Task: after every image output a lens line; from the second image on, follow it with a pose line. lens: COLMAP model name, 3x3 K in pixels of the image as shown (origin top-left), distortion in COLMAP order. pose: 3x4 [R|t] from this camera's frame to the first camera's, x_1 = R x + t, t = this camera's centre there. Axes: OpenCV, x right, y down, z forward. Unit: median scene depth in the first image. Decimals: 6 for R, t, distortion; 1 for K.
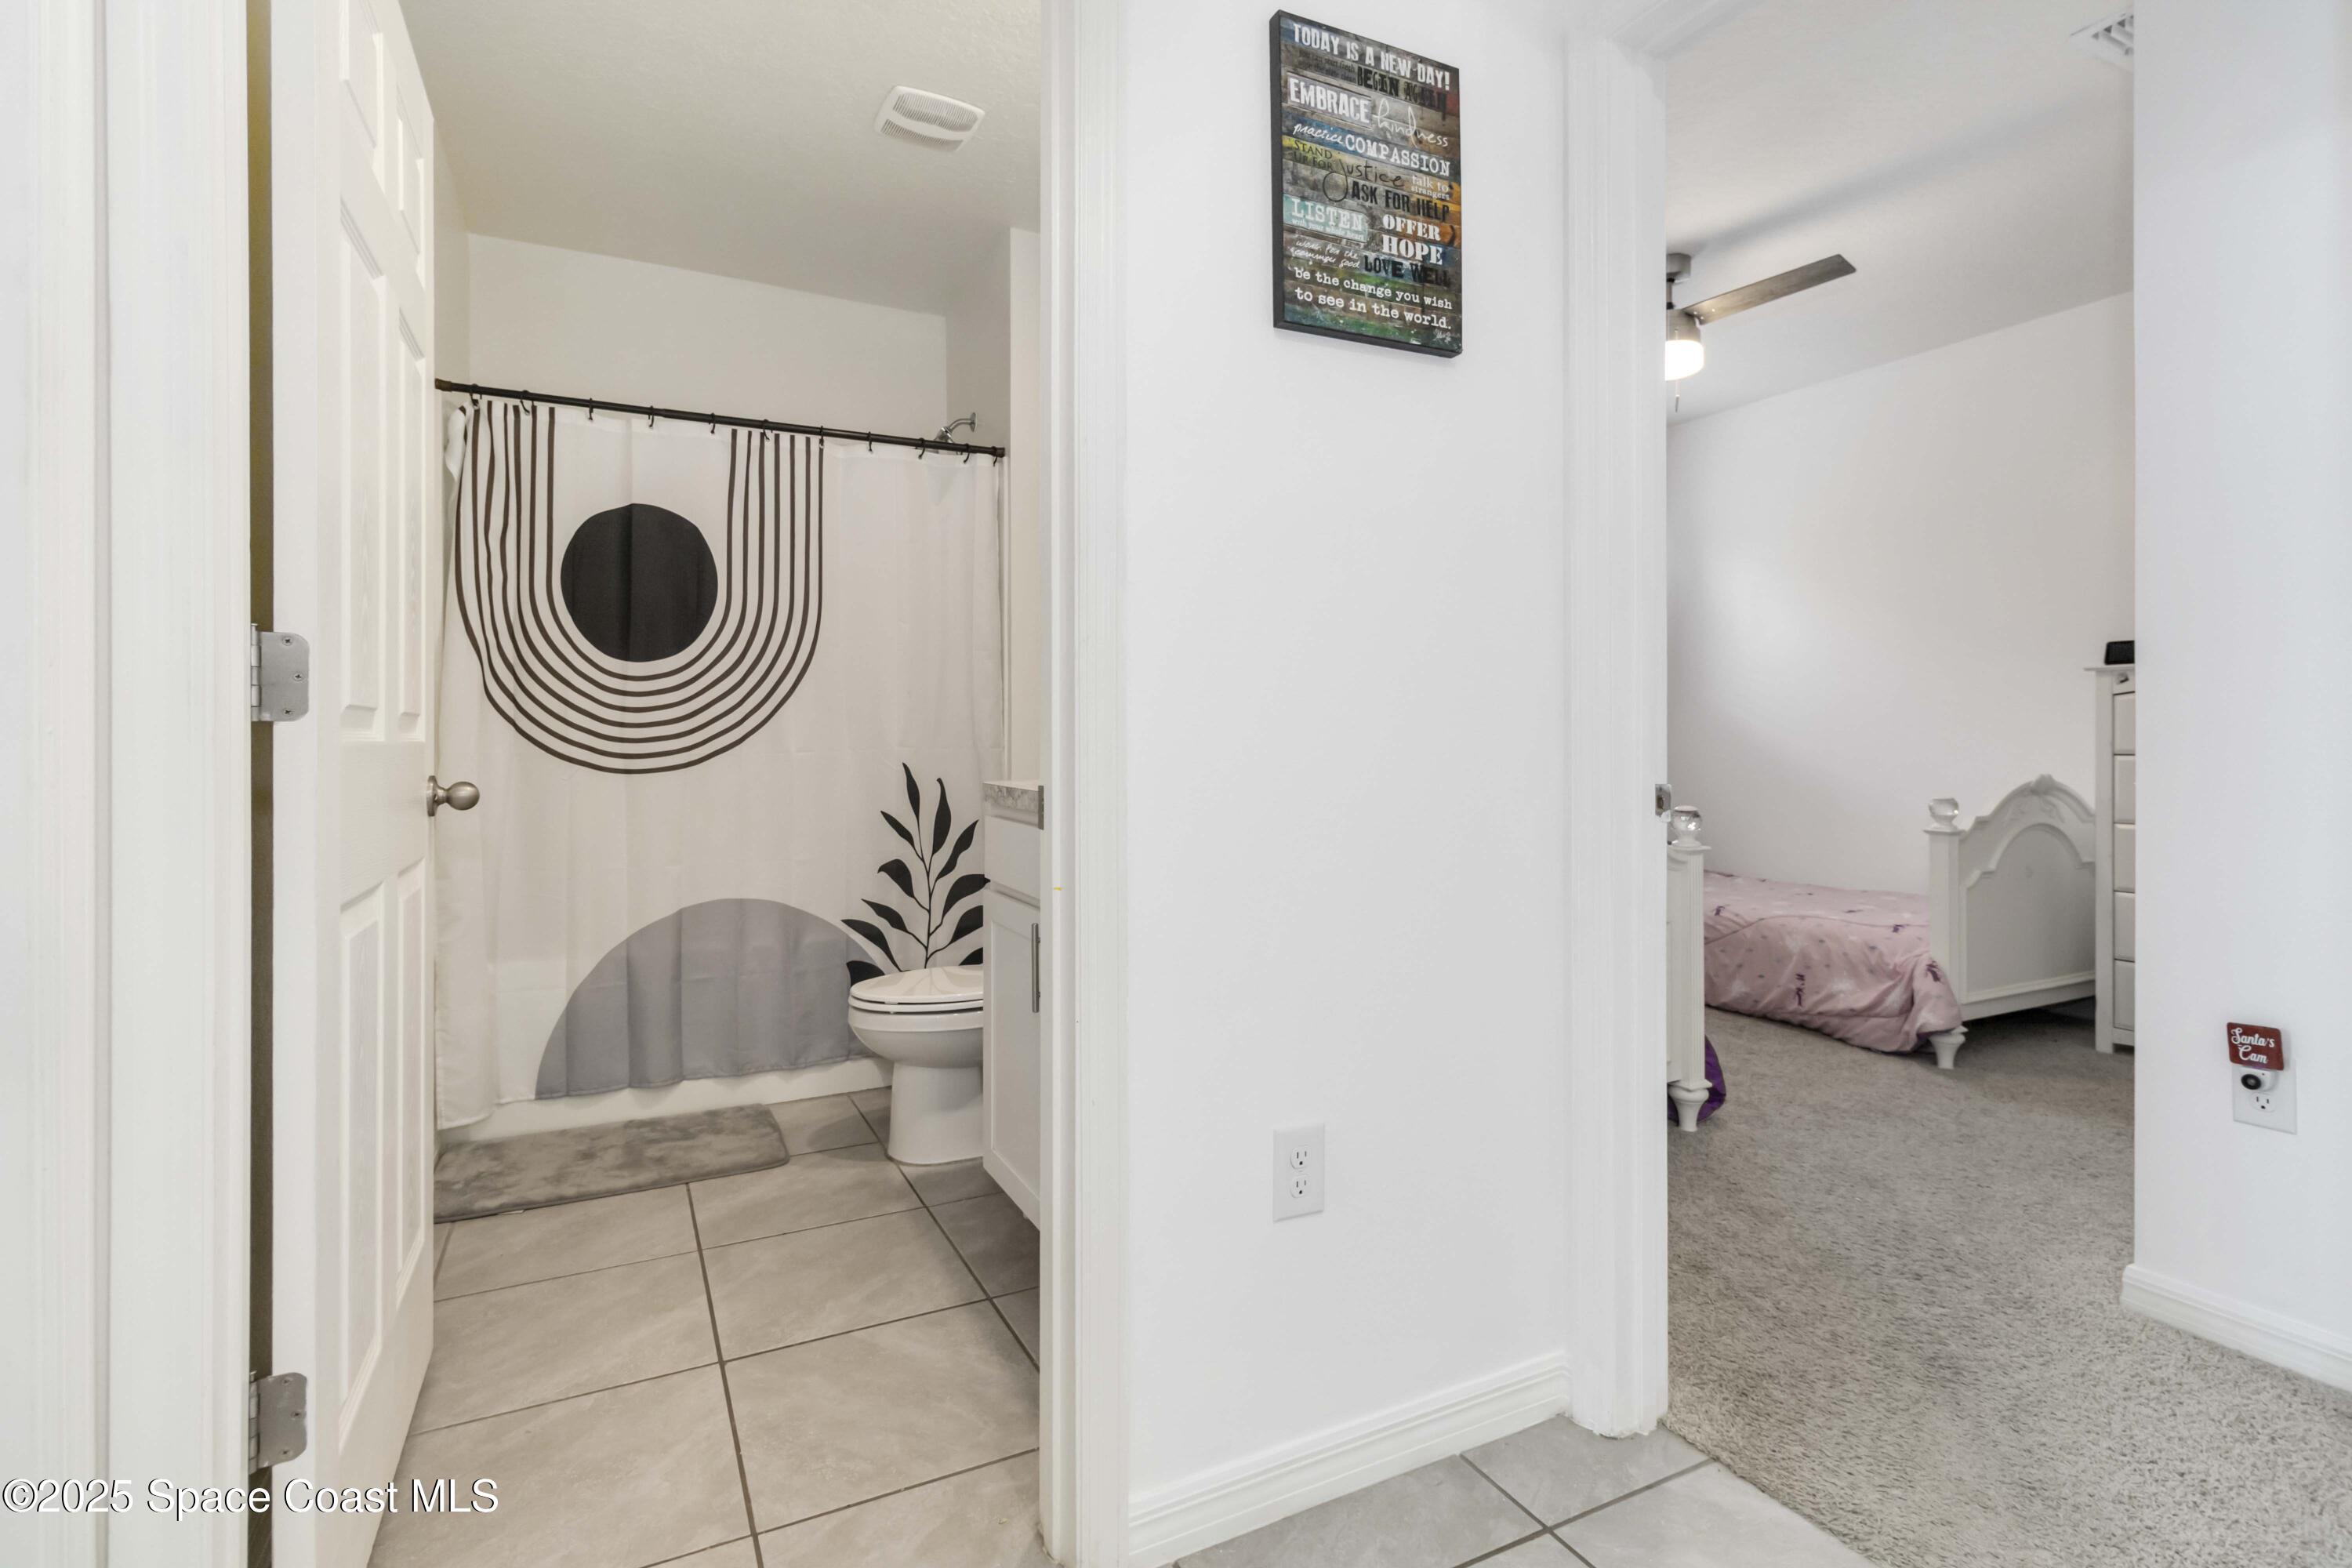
lens RADIAL K [[1107.5, 0, 1181.1], [0, 1107.5, 725.9], [0, 0, 1]] dist [-0.000201, 0.000488]
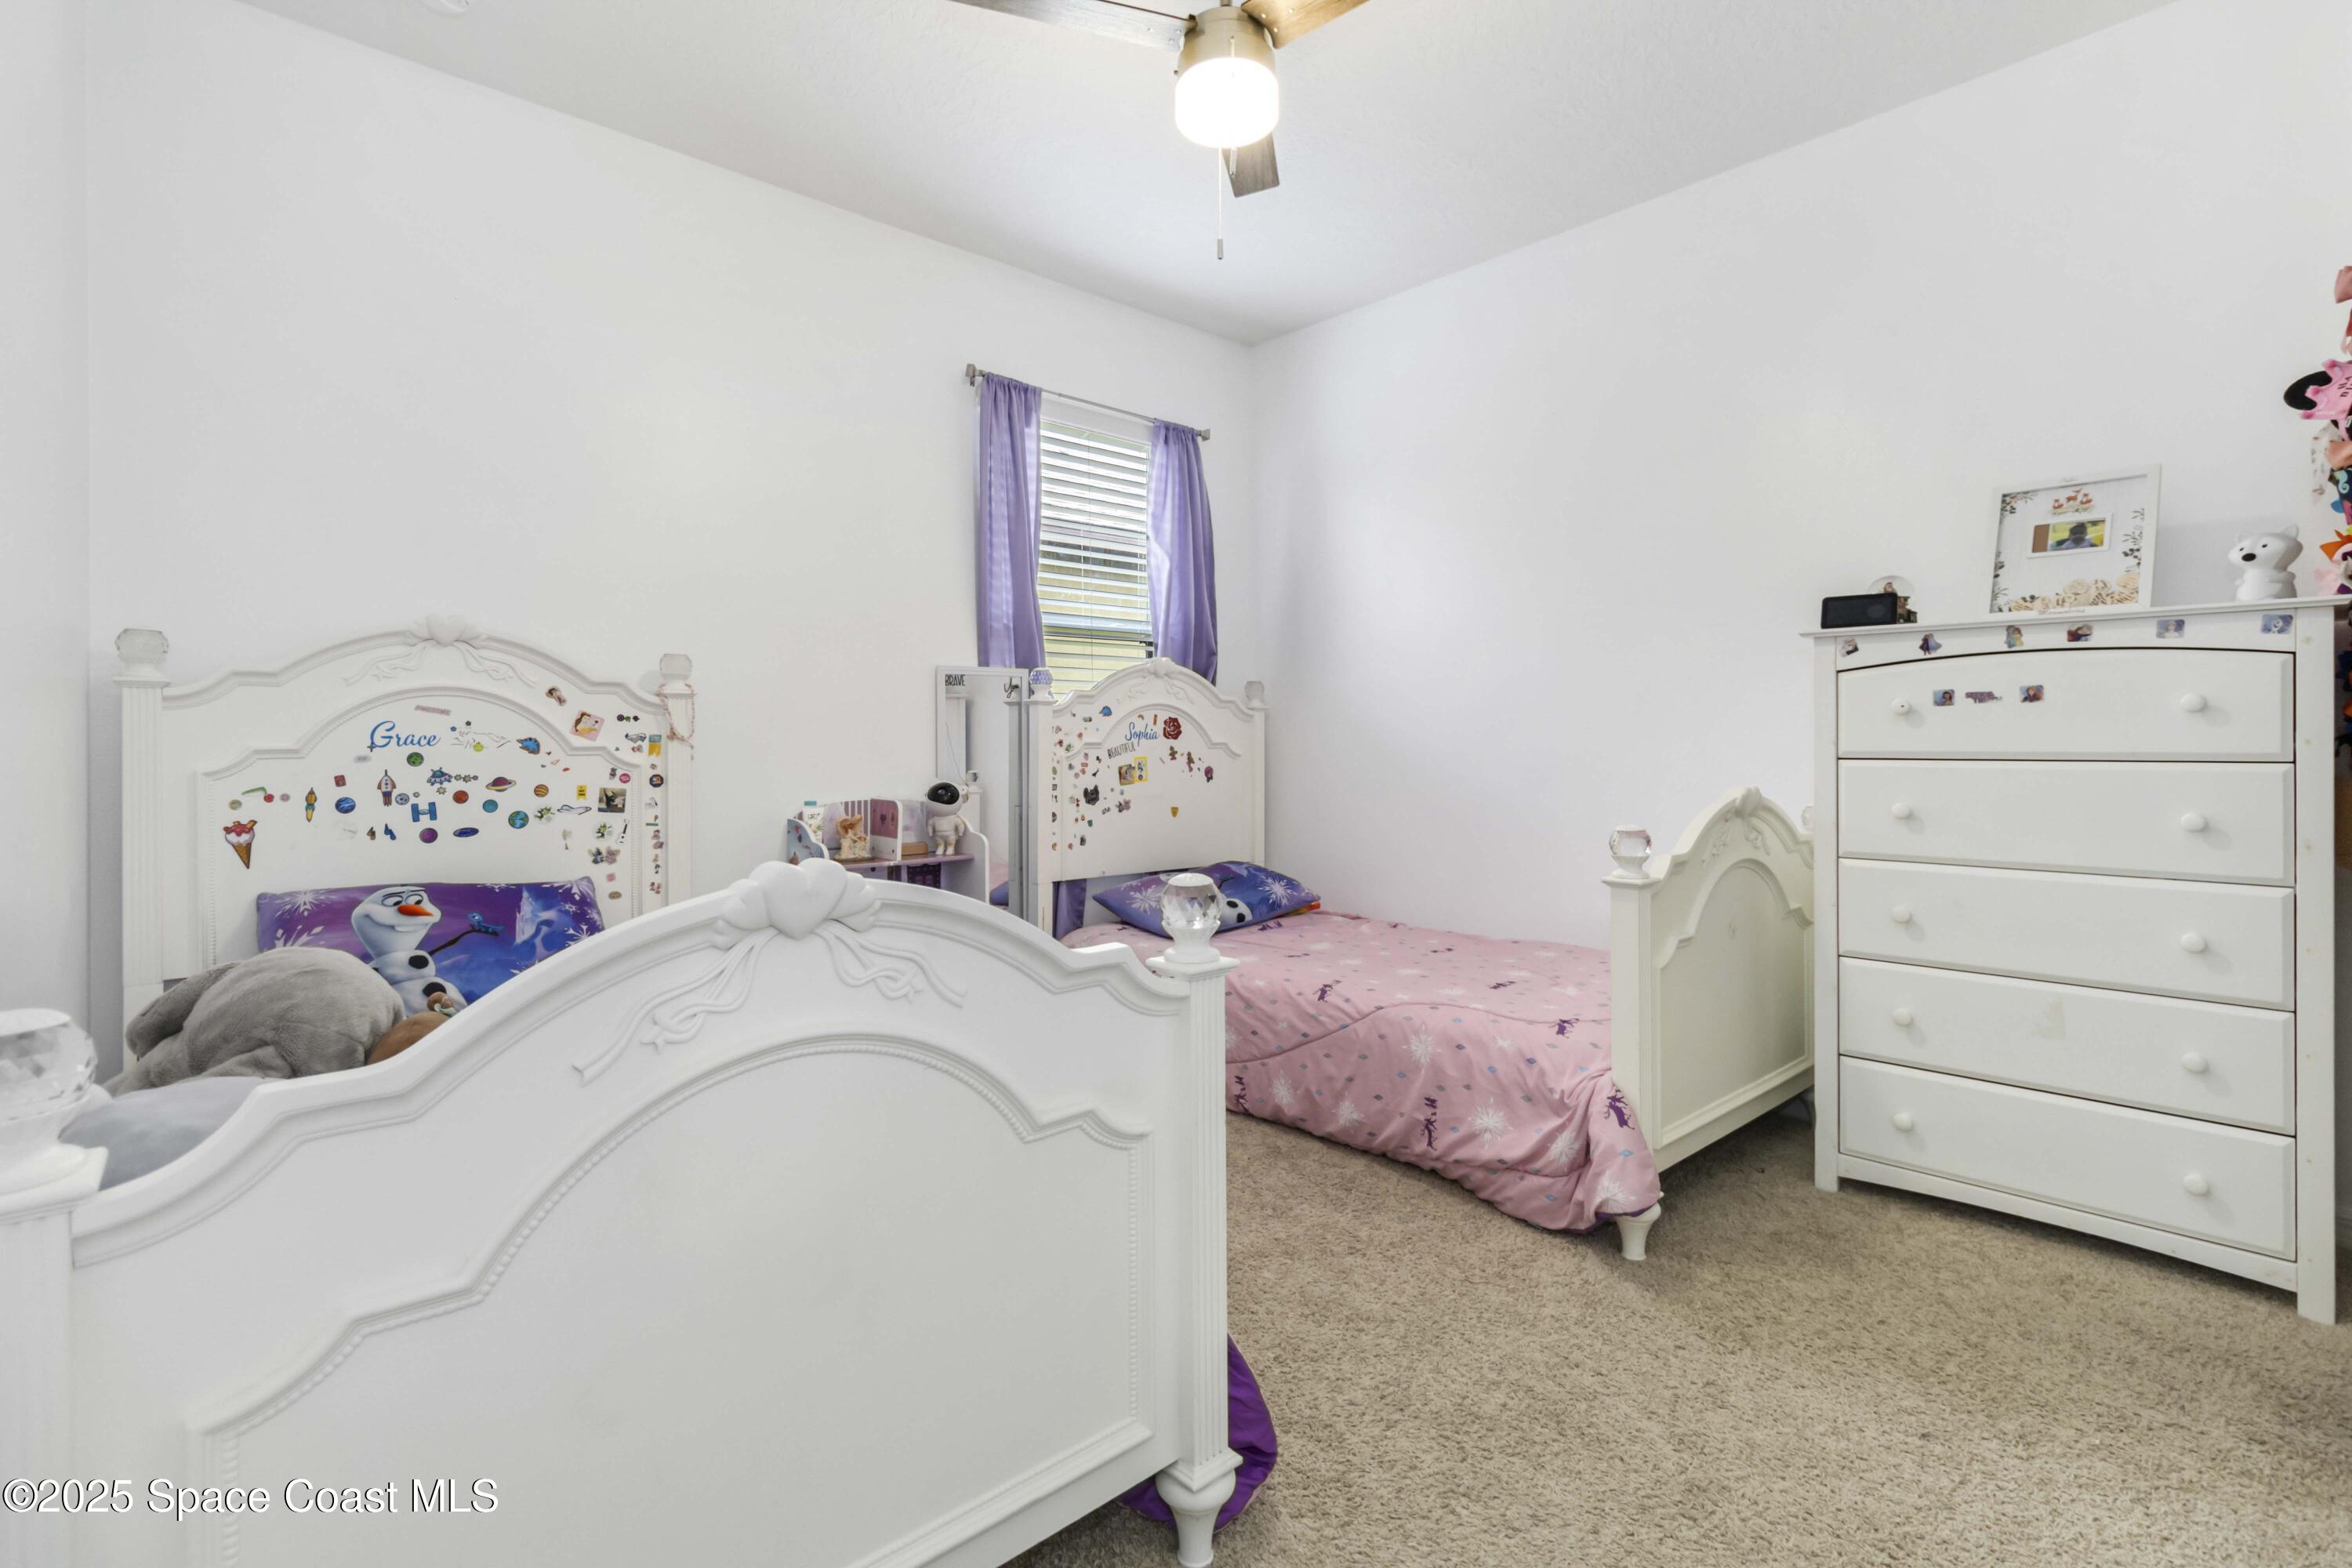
lens RADIAL K [[1107.5, 0, 1181.1], [0, 1107.5, 725.9], [0, 0, 1]] dist [-0.000201, 0.000488]
pose [[0.964796, 0.000865, 0.262999, 0.261068], [0.000255, 0.999991, -0.004224, 0.008659], [-0.263000, 0.004143, 0.964787, 0.434344]]
